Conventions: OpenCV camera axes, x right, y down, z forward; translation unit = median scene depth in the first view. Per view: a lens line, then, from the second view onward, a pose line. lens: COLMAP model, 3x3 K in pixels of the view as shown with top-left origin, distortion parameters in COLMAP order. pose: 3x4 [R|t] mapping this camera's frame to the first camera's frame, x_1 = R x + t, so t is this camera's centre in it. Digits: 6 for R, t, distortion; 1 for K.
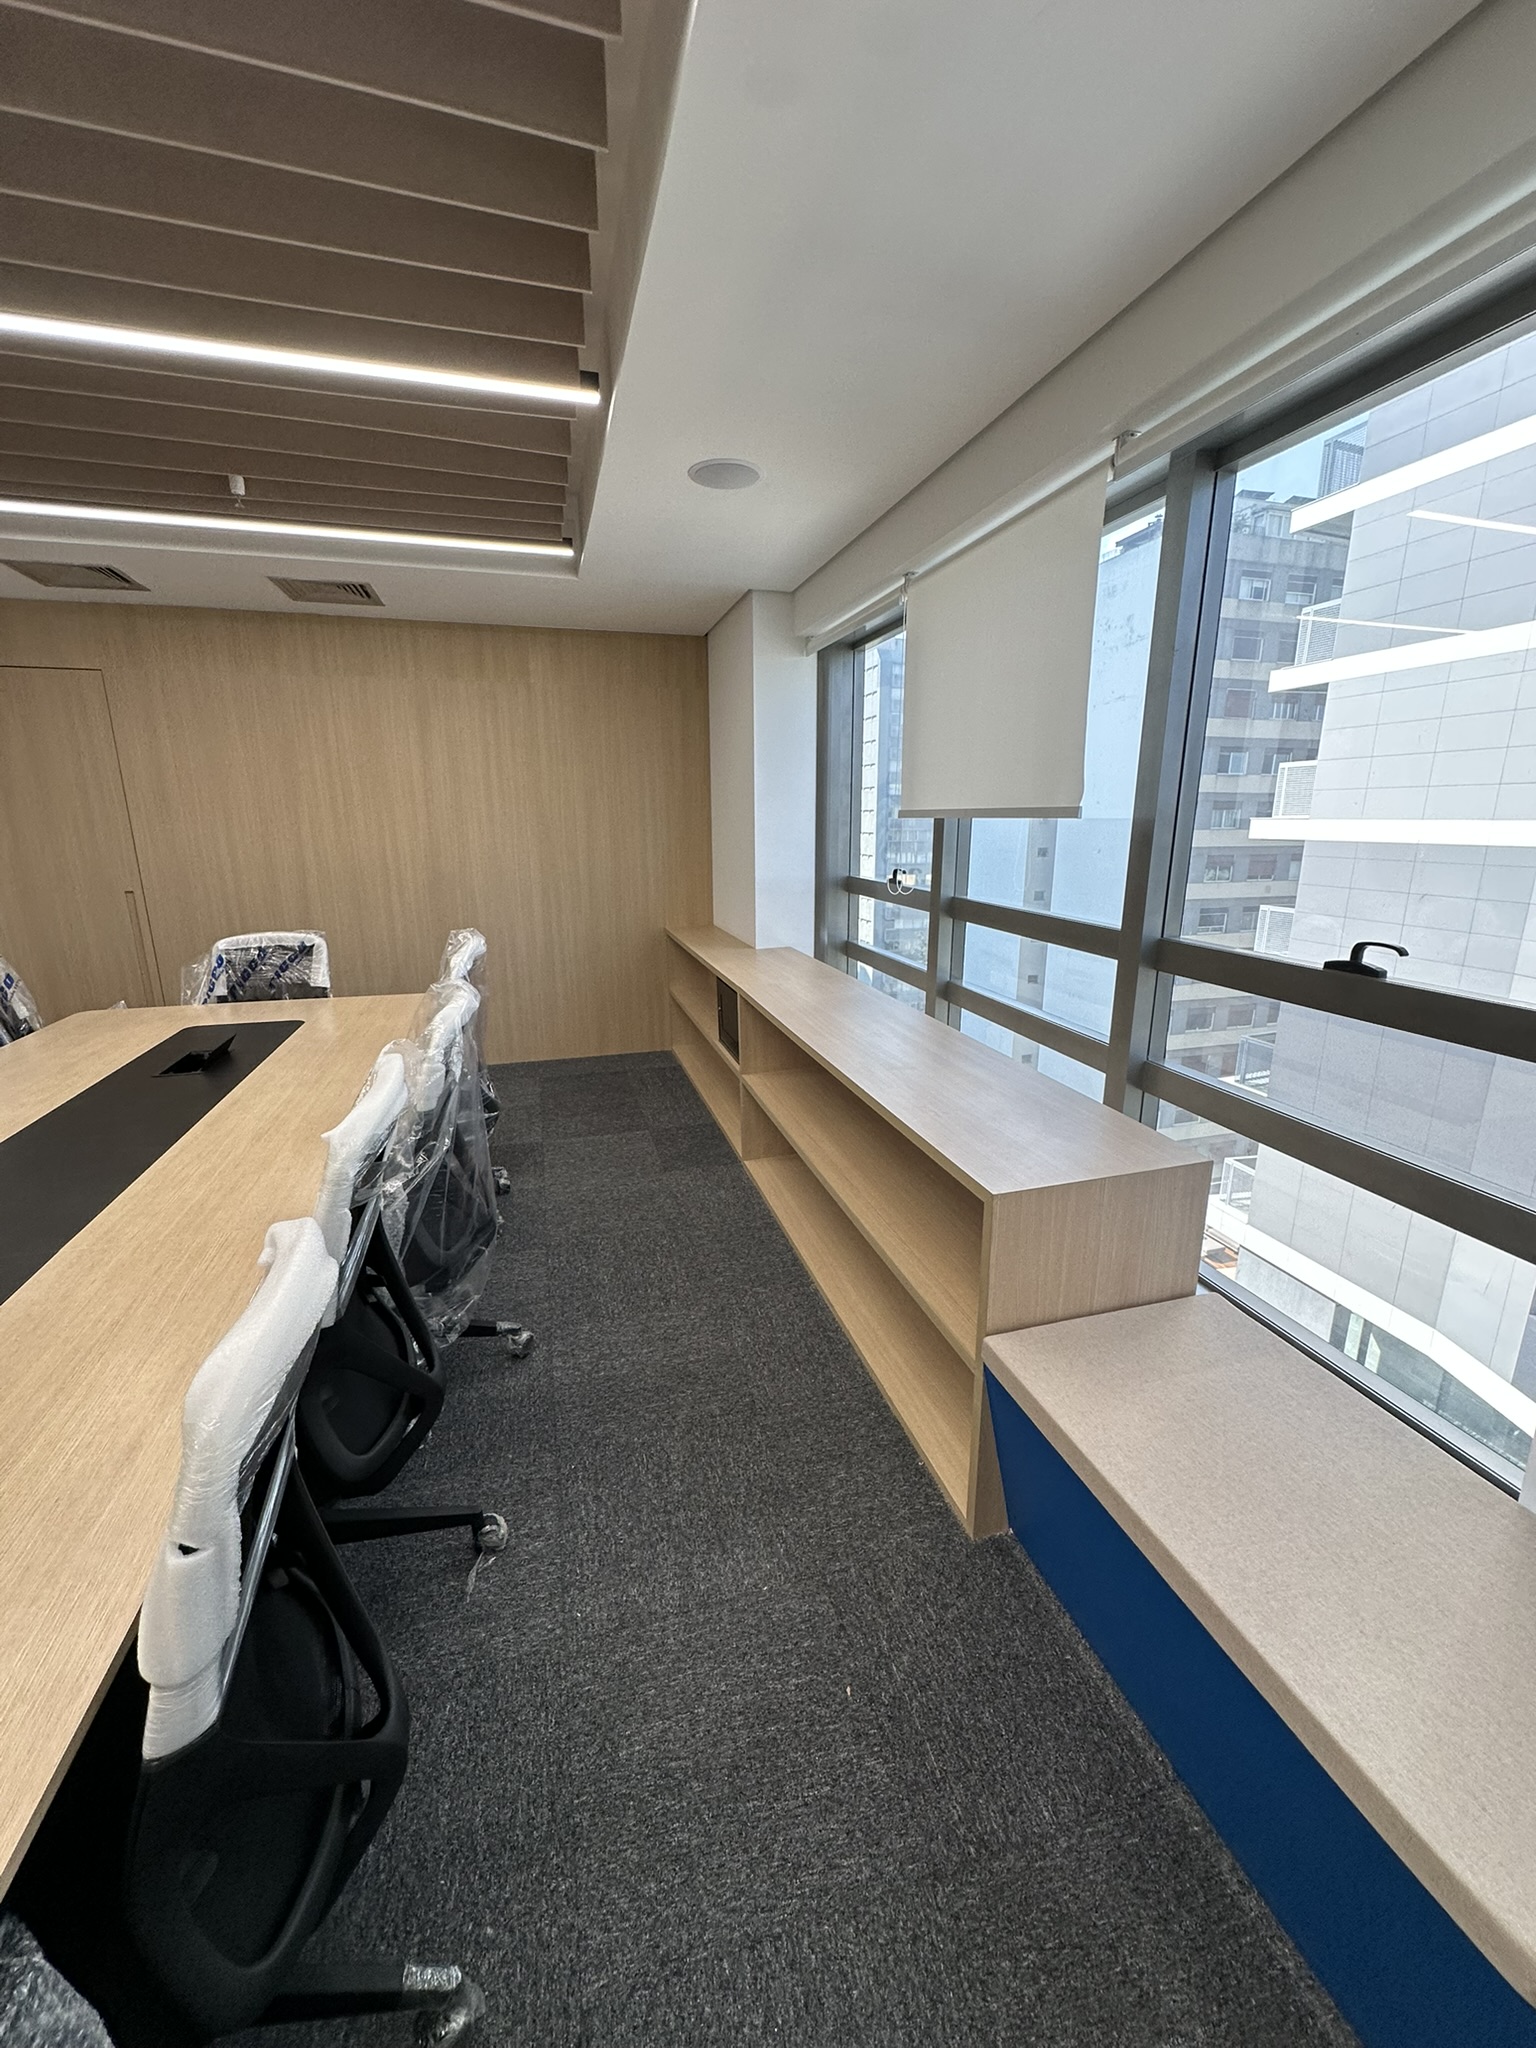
lens RADIAL K [[817.4, 0, 773.6], [0, 817.4, 1014.9], [0, 0, 1]] dist [-0.013287, -0.000124]
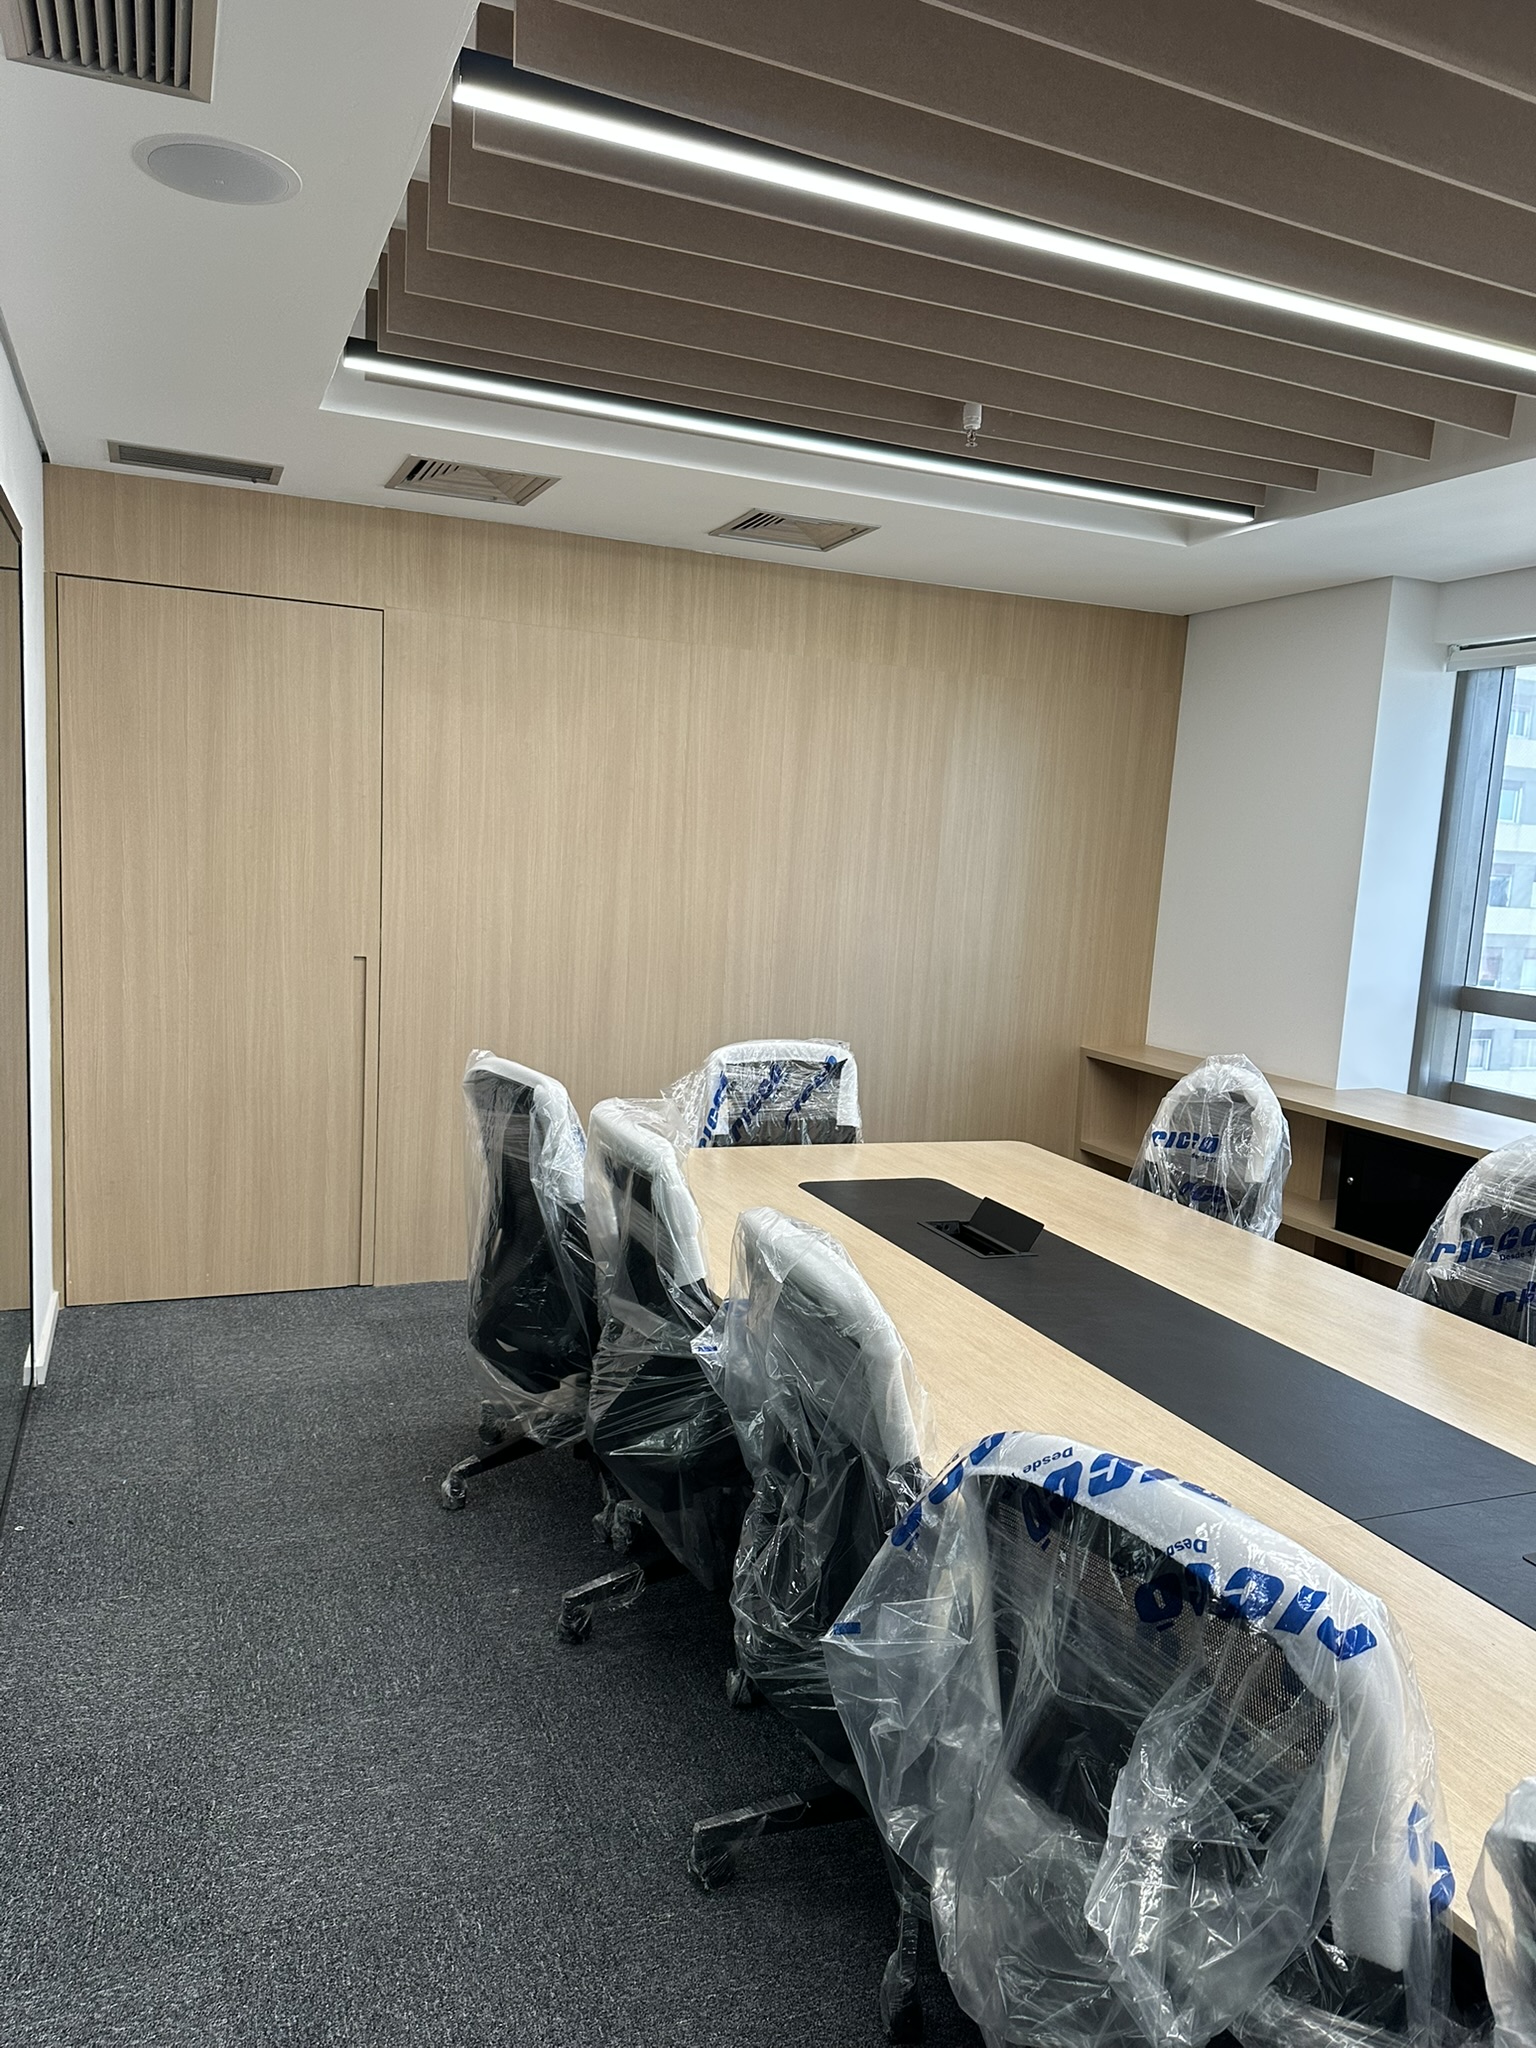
lens RADIAL K [[1440.4, 0, 768.0], [0, 1440.4, 1032.6], [0, 0, 1]] dist [0.037181, 0.000697]
pose [[0.992580, 0.039221, 0.115095, -0.760961], [-0.026543, 0.993612, -0.109682, 0.019290], [-0.118661, 0.105813, 0.987281, -0.138951]]
